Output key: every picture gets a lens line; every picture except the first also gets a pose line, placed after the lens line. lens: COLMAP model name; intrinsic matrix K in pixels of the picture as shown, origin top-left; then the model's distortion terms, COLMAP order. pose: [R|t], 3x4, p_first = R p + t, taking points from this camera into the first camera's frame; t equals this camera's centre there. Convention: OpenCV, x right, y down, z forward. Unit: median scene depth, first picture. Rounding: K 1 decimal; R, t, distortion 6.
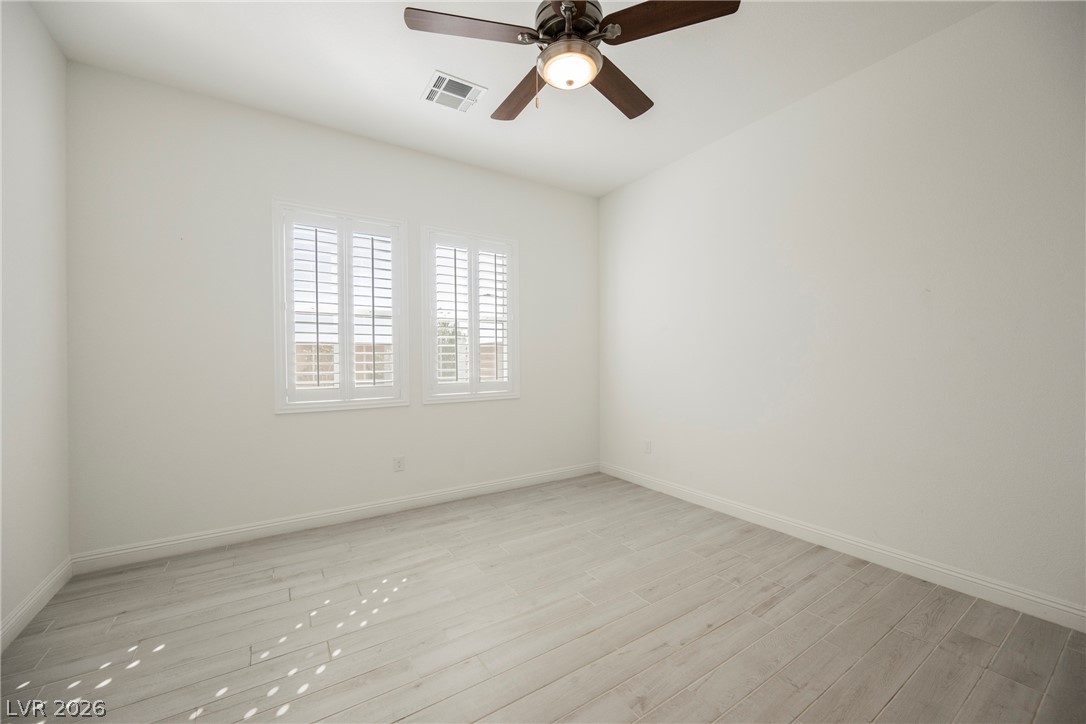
lens RADIAL K [[414.0, 0, 531.1], [0, 414.0, 367.8], [0, 0, 1]] dist [-0.000363, 0.000054]
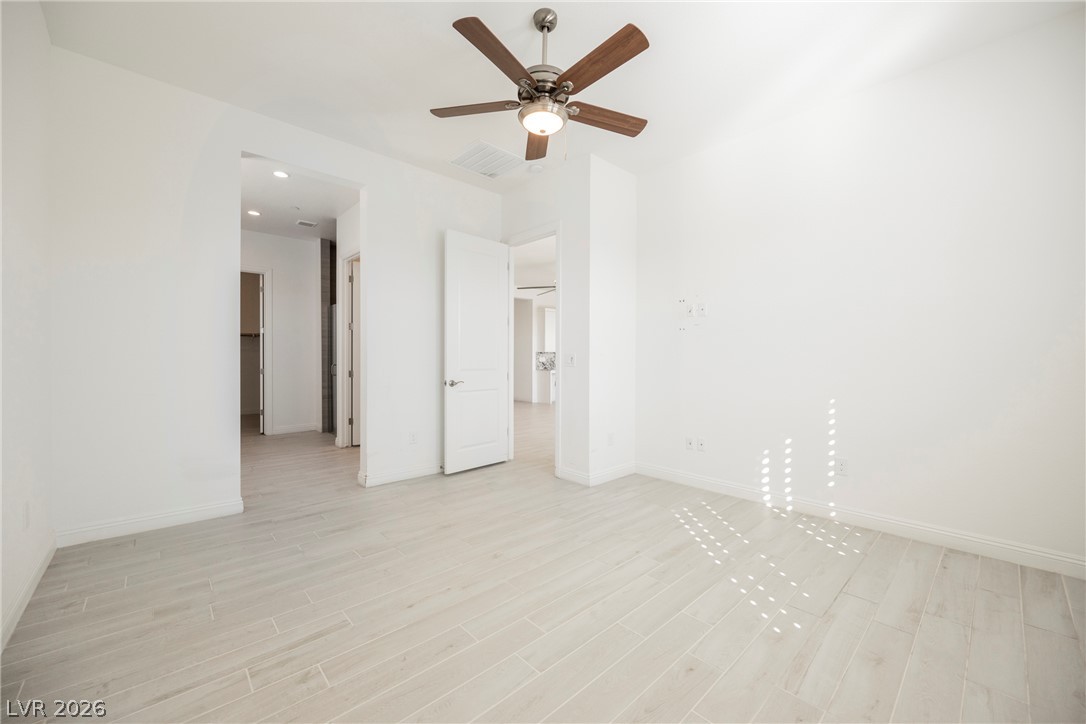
lens RADIAL K [[435.5, 0, 546.4], [0, 435.5, 360.4], [0, 0, 1]] dist [-0.001778, 0.000334]
pose [[-0.978727, 0.004513, -0.205115, 0.262110], [-0.001448, 0.999581, 0.028901, 0.003329], [0.205160, 0.028583, -0.978311, 1.676866]]
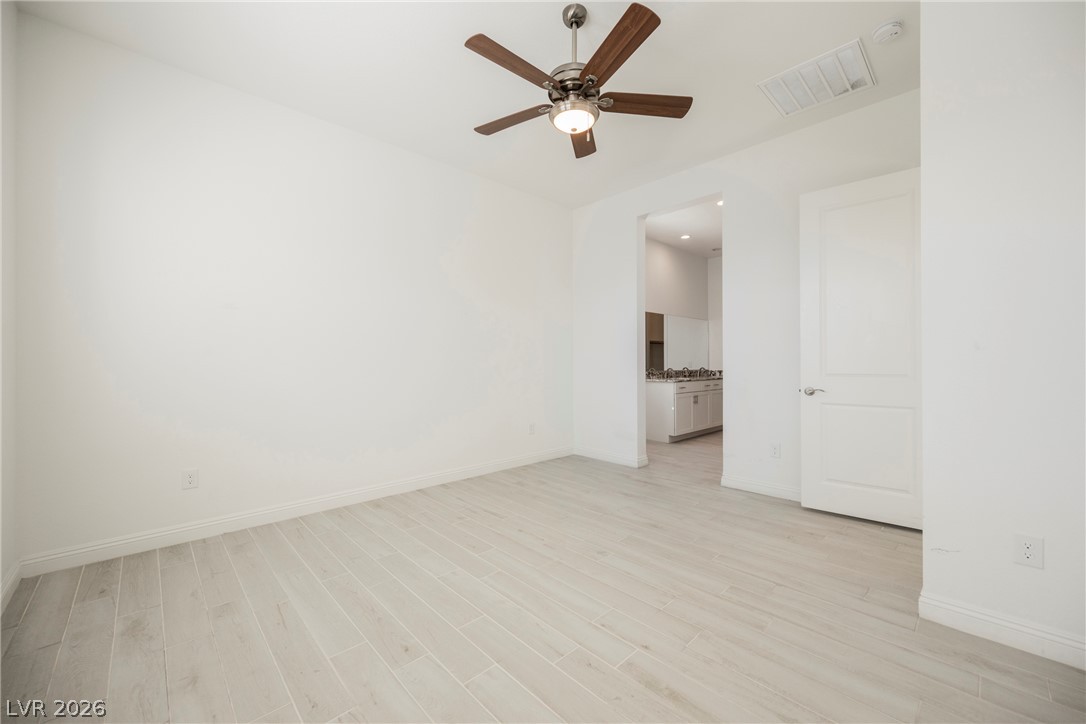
lens RADIAL K [[435.5, 0, 546.4], [0, 435.5, 360.4], [0, 0, 1]] dist [-0.001778, 0.000334]
pose [[-0.190275, 0.008889, 0.981691, -0.871817], [0.028360, 0.999591, -0.003555, 0.031494], [-0.981321, 0.027164, -0.190449, 0.960017]]
